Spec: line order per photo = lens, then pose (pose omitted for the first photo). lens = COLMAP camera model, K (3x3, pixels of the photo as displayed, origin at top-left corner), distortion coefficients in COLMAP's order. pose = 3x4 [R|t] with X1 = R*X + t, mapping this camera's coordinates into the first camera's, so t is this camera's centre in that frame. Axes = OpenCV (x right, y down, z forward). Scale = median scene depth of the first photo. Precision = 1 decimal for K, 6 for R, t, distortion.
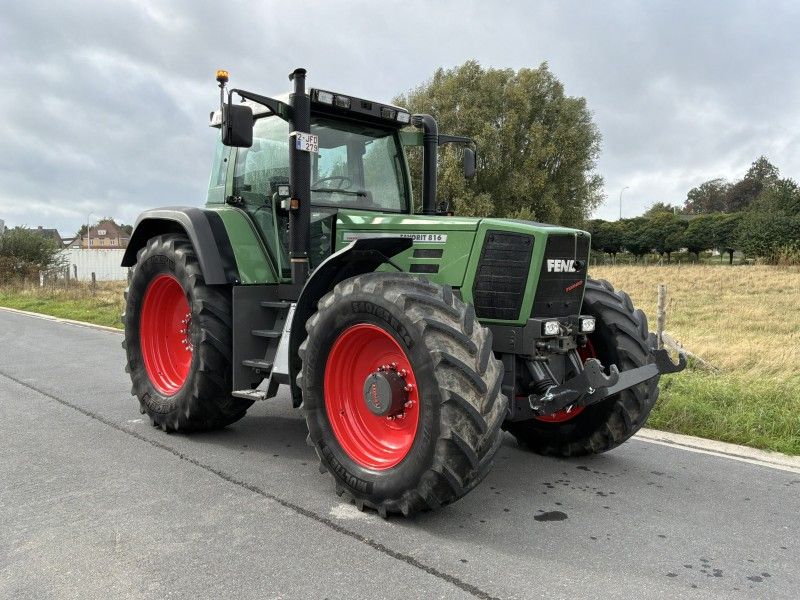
lens RADIAL K [[664.5, 0, 404.1], [0, 664.5, 311.8], [0, 0, 1]] dist [0.058409, -0.101619]
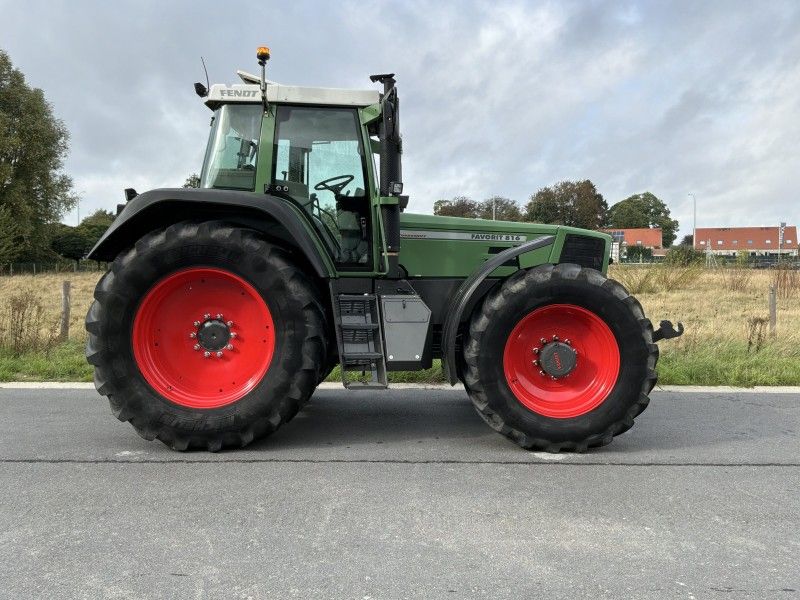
lens RADIAL K [[664.5, 0, 396.5], [0, 664.5, 314.8], [0, 0, 1]] dist [0.058409, -0.101619]
pose [[0.694450, -0.042262, 0.718299, -0.920671], [0.047647, 0.998783, 0.012699, 0.005982], [-0.717962, 0.025406, 0.695619, 0.264367]]
